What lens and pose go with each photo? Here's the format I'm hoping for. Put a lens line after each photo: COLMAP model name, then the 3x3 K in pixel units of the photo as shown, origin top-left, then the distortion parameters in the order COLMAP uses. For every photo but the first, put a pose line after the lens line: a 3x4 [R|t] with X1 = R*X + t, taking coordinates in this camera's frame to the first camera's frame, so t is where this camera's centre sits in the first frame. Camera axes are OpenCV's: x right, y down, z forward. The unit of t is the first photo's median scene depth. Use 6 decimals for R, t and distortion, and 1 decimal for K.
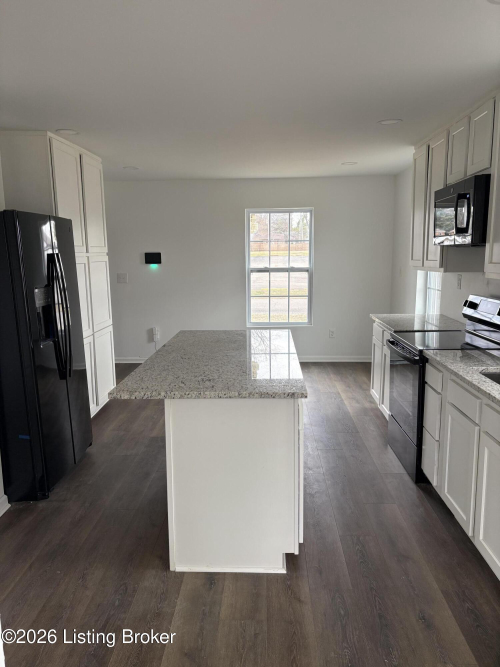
lens RADIAL K [[503.1, 0, 244.5], [0, 503.1, 337.1], [0, 0, 1]] dist [0.041337, -0.049644]
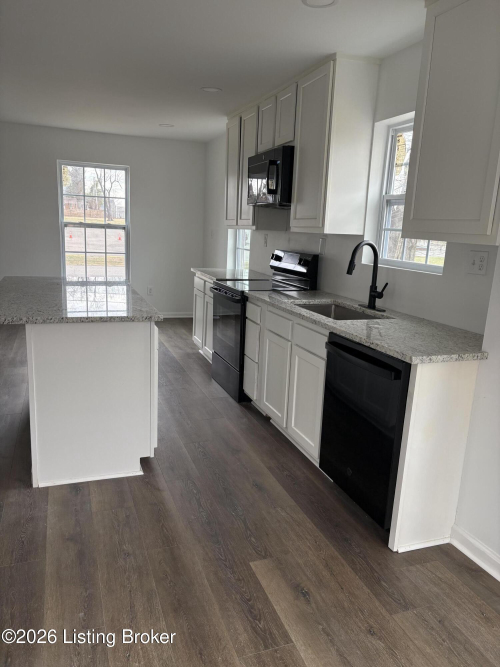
lens RADIAL K [[503.1, 0, 251.0], [0, 503.1, 331.8], [0, 0, 1]] dist [0.041337, -0.049644]
pose [[0.921314, -0.027816, 0.387823, -0.095996], [0.008418, 0.998631, 0.051627, 0.062046], [-0.388728, -0.044300, 0.920287, -0.105896]]
